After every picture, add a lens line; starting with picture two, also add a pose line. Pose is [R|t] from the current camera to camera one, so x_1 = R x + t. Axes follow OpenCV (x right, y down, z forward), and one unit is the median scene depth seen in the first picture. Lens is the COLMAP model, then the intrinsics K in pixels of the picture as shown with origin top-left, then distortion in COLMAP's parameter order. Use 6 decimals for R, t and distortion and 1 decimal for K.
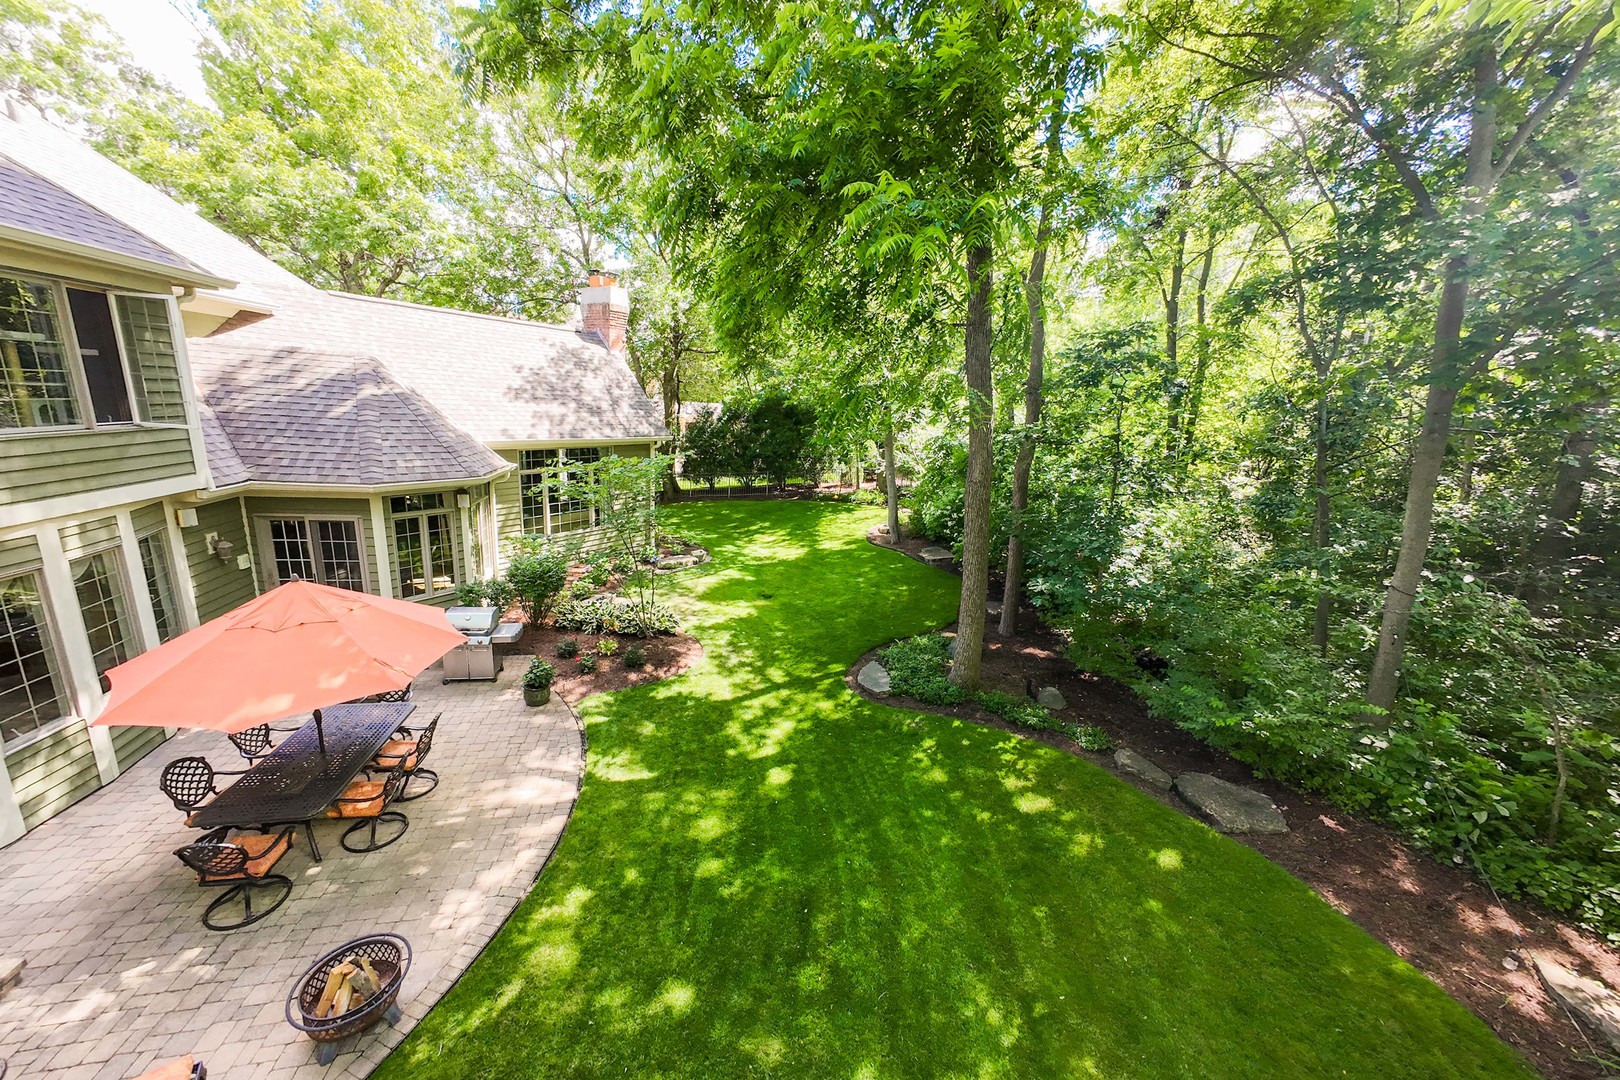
lens RADIAL K [[577.0, 0, 821.5], [0, 577.0, 531.6], [0, 0, 1]] dist [-0.018189, 0.011319]
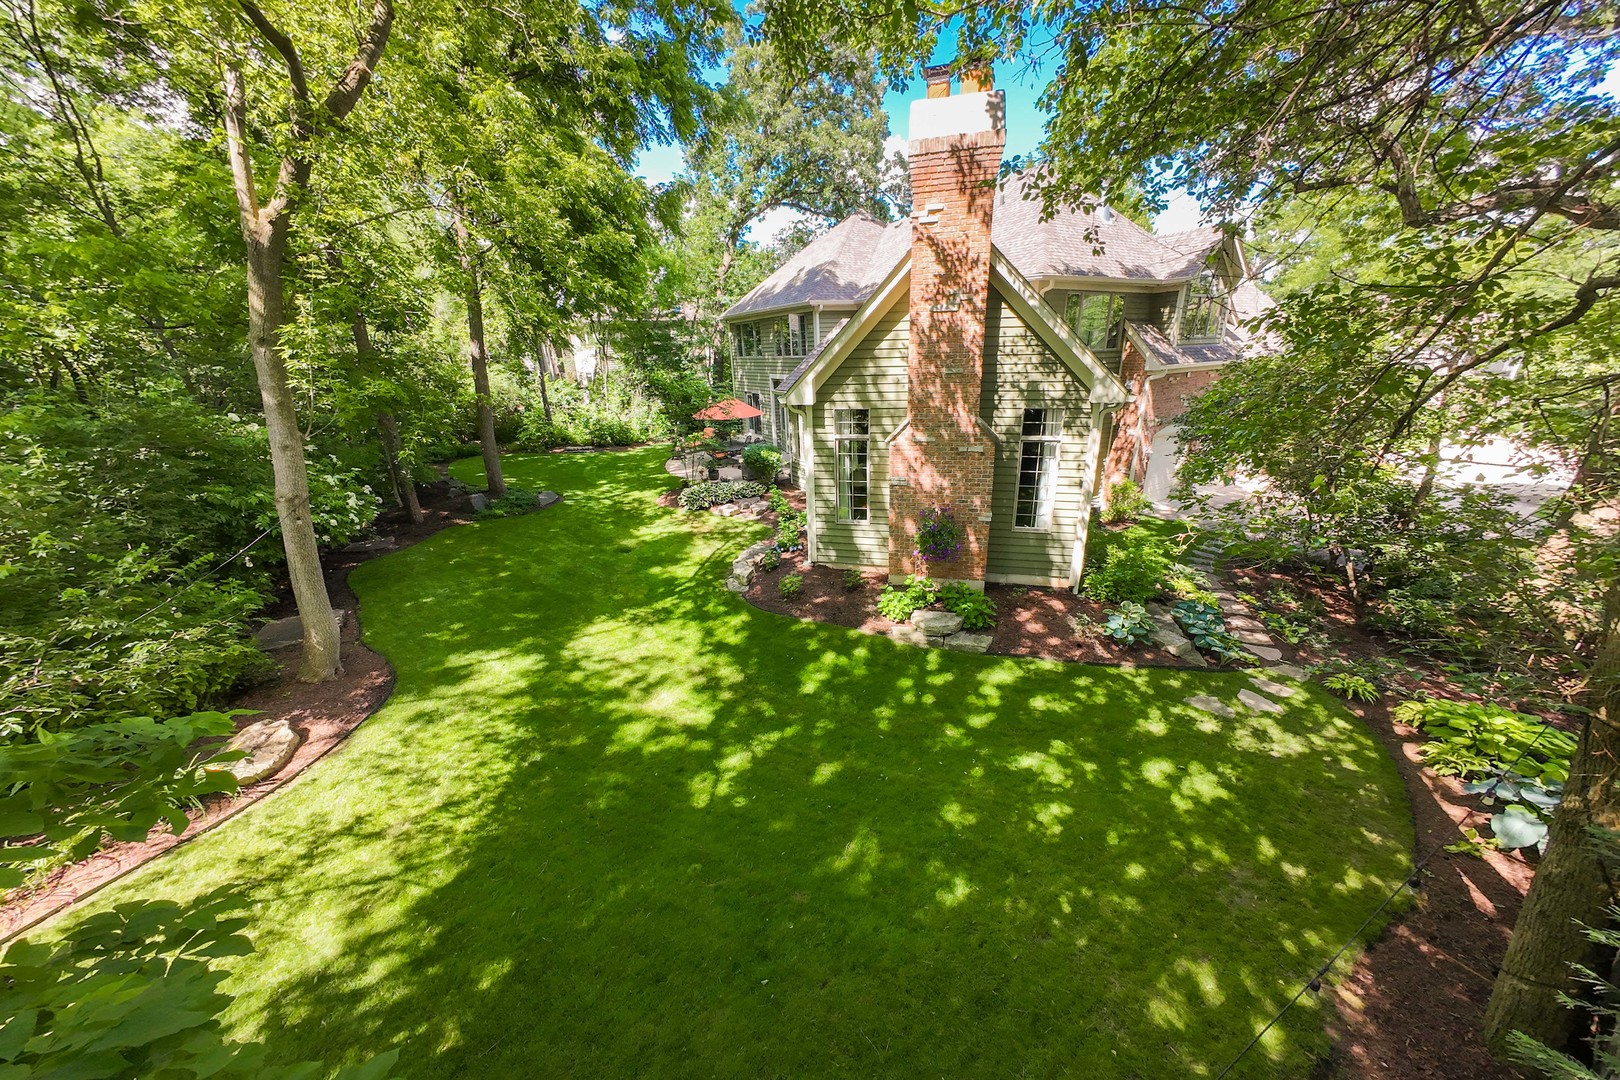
lens RADIAL K [[566.7, 0, 820.9], [0, 566.7, 527.7], [0, 0, 1]] dist [-0.015025, 0.010492]
pose [[-0.948458, 0.047585, -0.313310, -0.163830], [-0.118728, 0.863297, 0.490532, -0.622922], [0.293821, 0.502448, -0.813151, 2.770290]]
